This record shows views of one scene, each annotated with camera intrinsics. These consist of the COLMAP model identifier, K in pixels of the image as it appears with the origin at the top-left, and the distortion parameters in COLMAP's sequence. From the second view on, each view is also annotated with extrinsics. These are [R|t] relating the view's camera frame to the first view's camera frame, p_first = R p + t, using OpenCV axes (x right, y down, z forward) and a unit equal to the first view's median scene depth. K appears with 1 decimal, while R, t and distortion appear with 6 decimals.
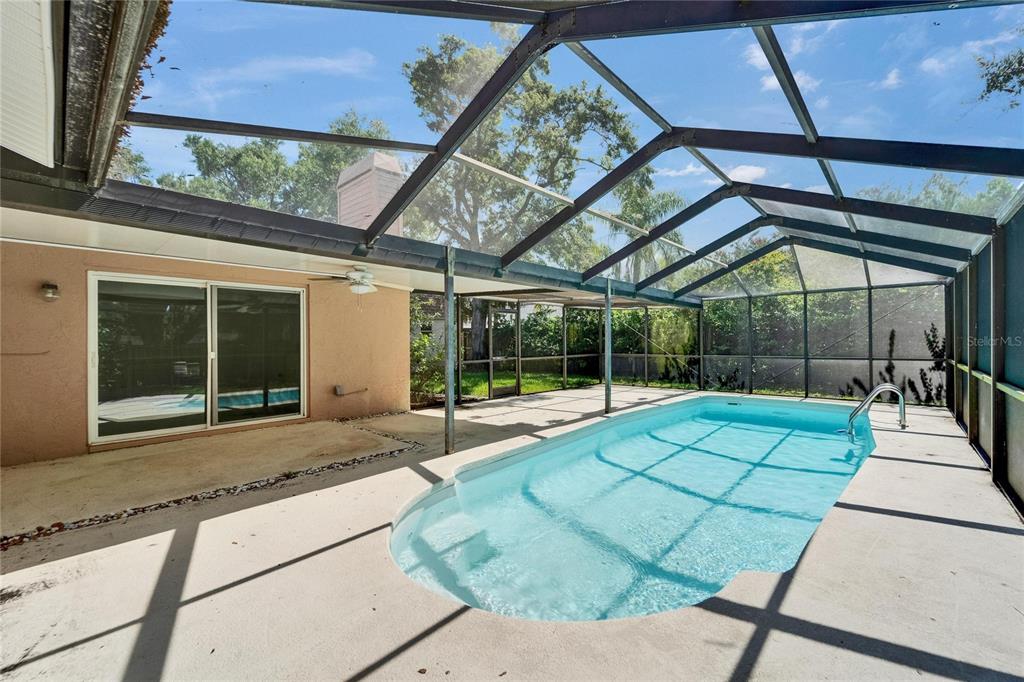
lens RADIAL K [[437.6, 0, 509.5], [0, 437.6, 343.0], [0, 0, 1]] dist [0.000274, -0.000196]
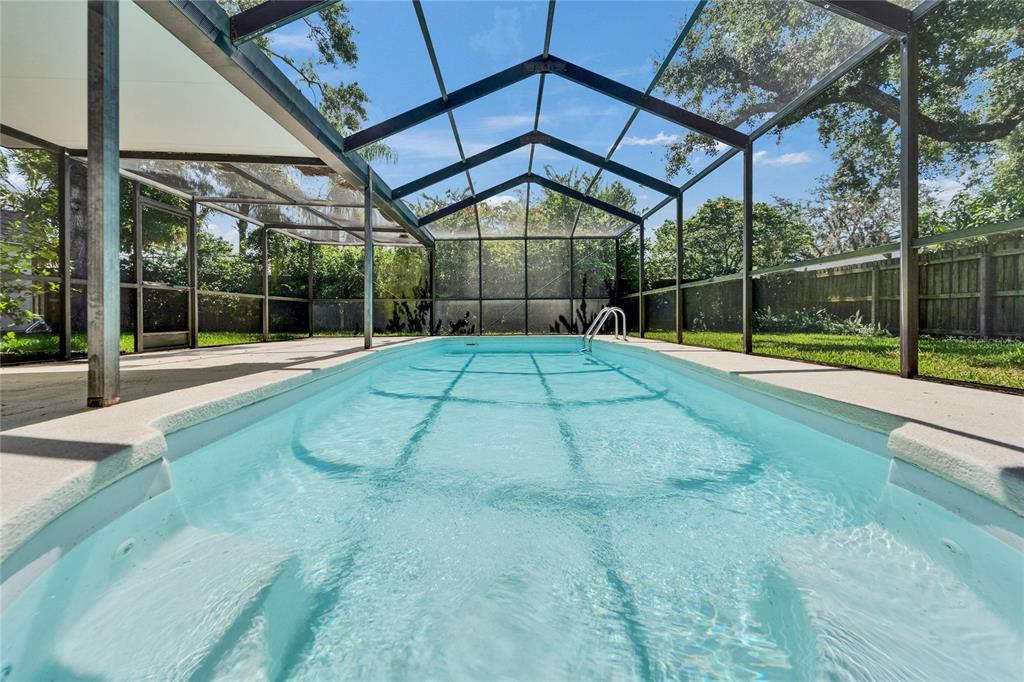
lens RADIAL K [[422.6, 0, 513.5], [0, 422.6, 327.0], [0, 0, 1]] dist [0.001432, 0.000081]
pose [[0.725581, -0.006922, 0.688102, -0.070422], [0.006308, 0.999974, 0.003408, 0.096939], [-0.688108, 0.001868, 0.725606, 0.246975]]
